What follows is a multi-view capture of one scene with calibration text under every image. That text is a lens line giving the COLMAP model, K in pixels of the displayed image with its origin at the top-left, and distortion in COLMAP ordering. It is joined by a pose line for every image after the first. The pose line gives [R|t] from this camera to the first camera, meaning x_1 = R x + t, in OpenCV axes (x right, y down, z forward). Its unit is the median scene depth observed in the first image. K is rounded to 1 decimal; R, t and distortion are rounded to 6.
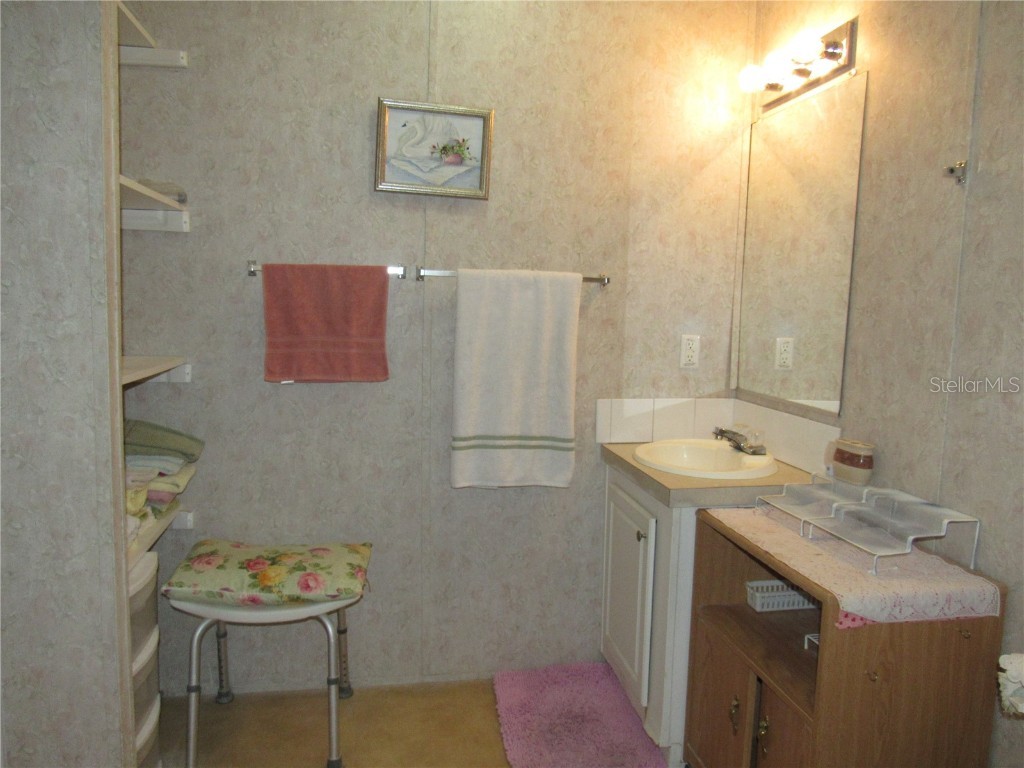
lens RADIAL K [[737.5, 0, 510.9], [0, 737.5, 381.4], [0, 0, 1]] dist [-0.020677, 0.002649]
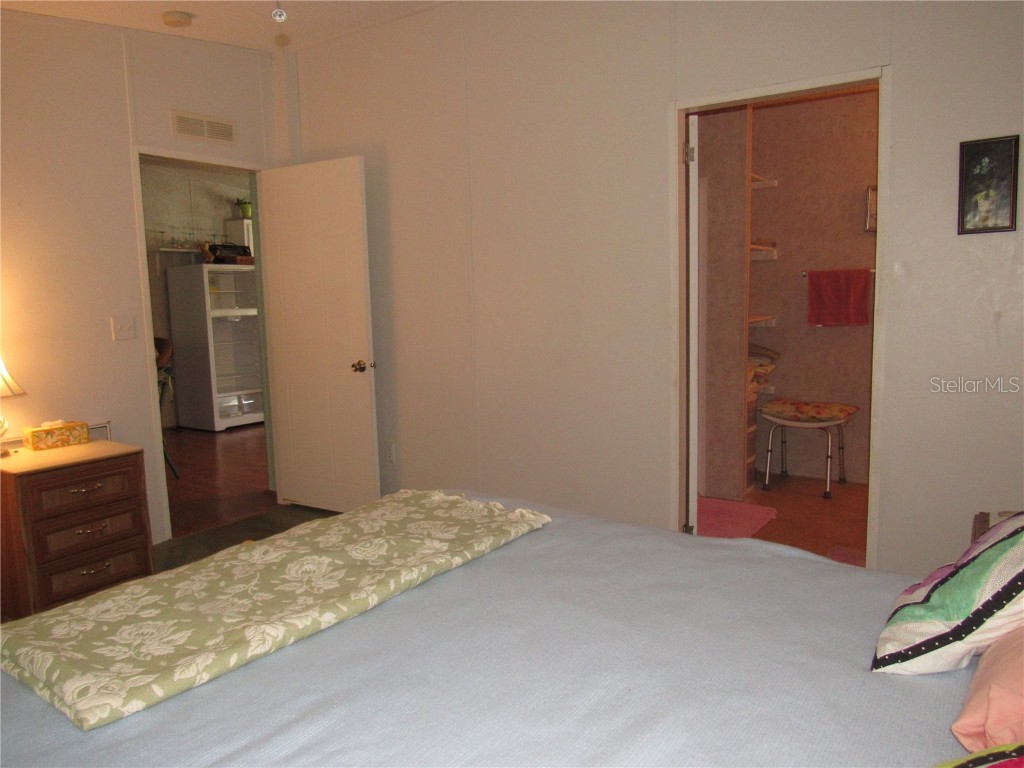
lens RADIAL K [[737.5, 0, 512.0], [0, 737.5, 384.2], [0, 0, 1]] dist [-0.020677, 0.002649]
pose [[0.710590, 0.038870, -0.702532, 0.581049], [-0.031668, 0.999228, 0.023255, 0.151288], [0.702894, 0.005723, 0.711272, -1.165397]]
